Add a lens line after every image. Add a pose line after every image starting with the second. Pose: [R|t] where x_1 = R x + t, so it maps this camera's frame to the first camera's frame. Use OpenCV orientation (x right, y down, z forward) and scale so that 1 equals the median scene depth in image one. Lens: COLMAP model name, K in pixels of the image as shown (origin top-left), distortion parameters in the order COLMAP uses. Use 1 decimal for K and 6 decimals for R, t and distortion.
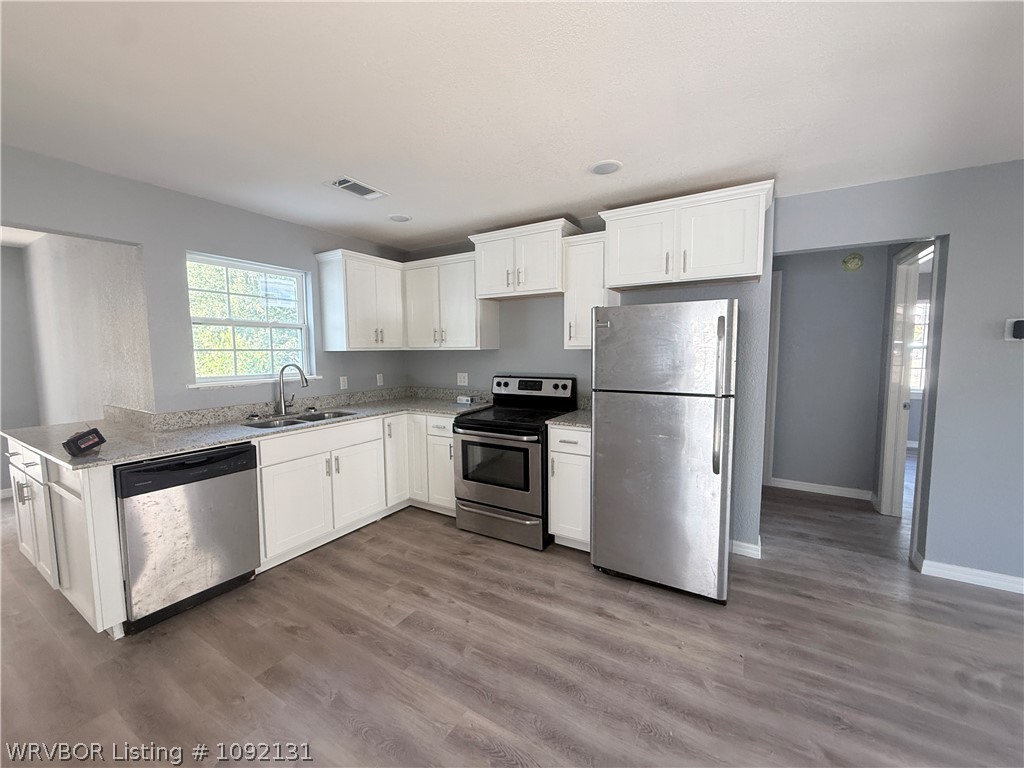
lens RADIAL K [[407.3, 0, 508.1], [0, 407.3, 382.8], [0, 0, 1]] dist [-0.001054, 0.000633]
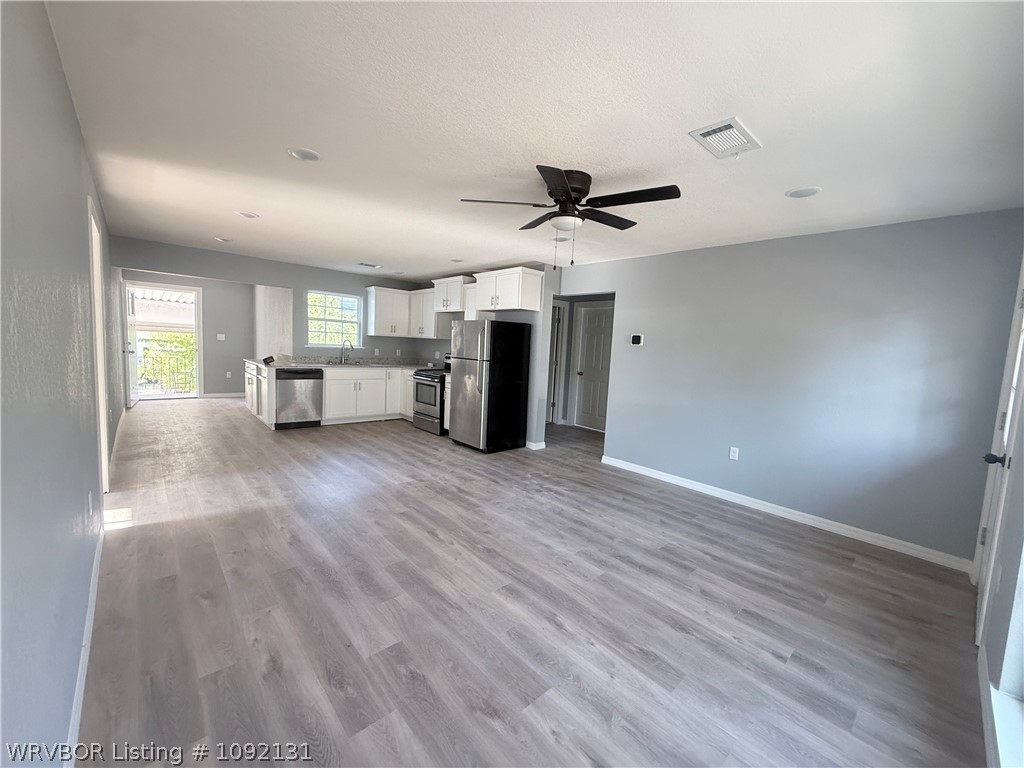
lens RADIAL K [[407.3, 0, 510.9], [0, 407.3, 384.9], [0, 0, 1]] dist [-0.001054, 0.000633]
pose [[0.957227, 0.085020, -0.276564, 0.989045], [-0.082429, 0.996376, 0.021005, 0.080677], [0.277347, 0.002690, 0.960766, -0.903483]]
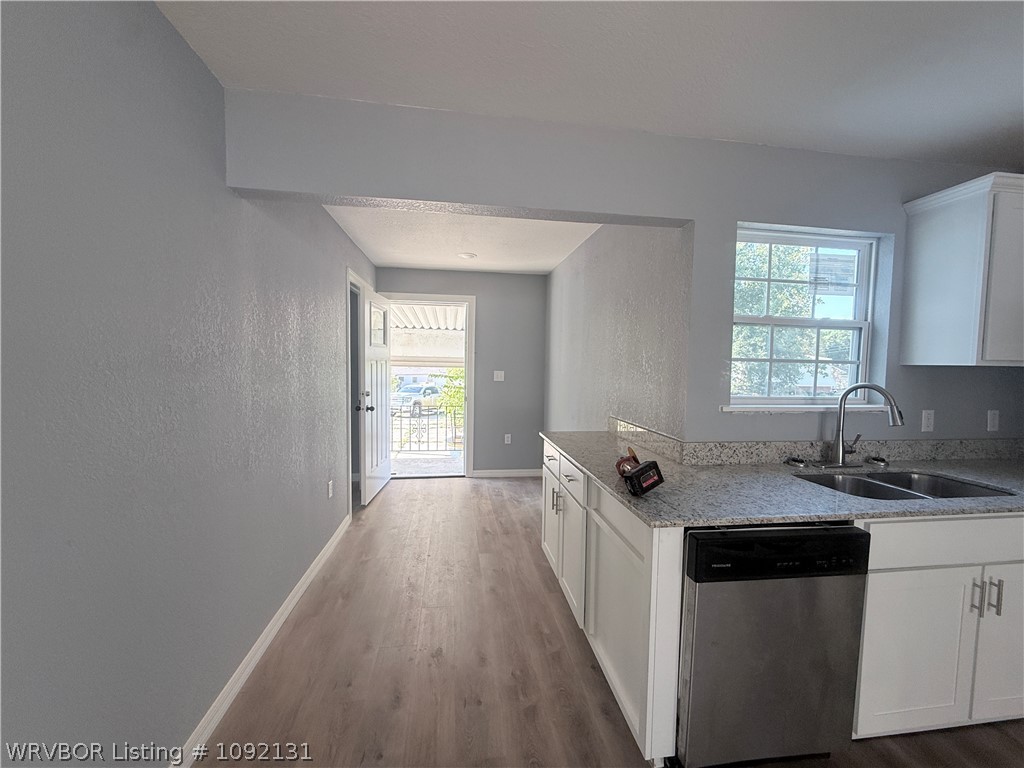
lens RADIAL K [[407.3, 0, 510.9], [0, 407.3, 380.2], [0, 0, 1]] dist [-0.001054, 0.000633]
pose [[0.640266, 0.052999, -0.766322, -0.440999], [-0.084035, 0.996462, -0.001296, -0.008813], [0.763542, 0.065228, 0.642455, 0.222922]]
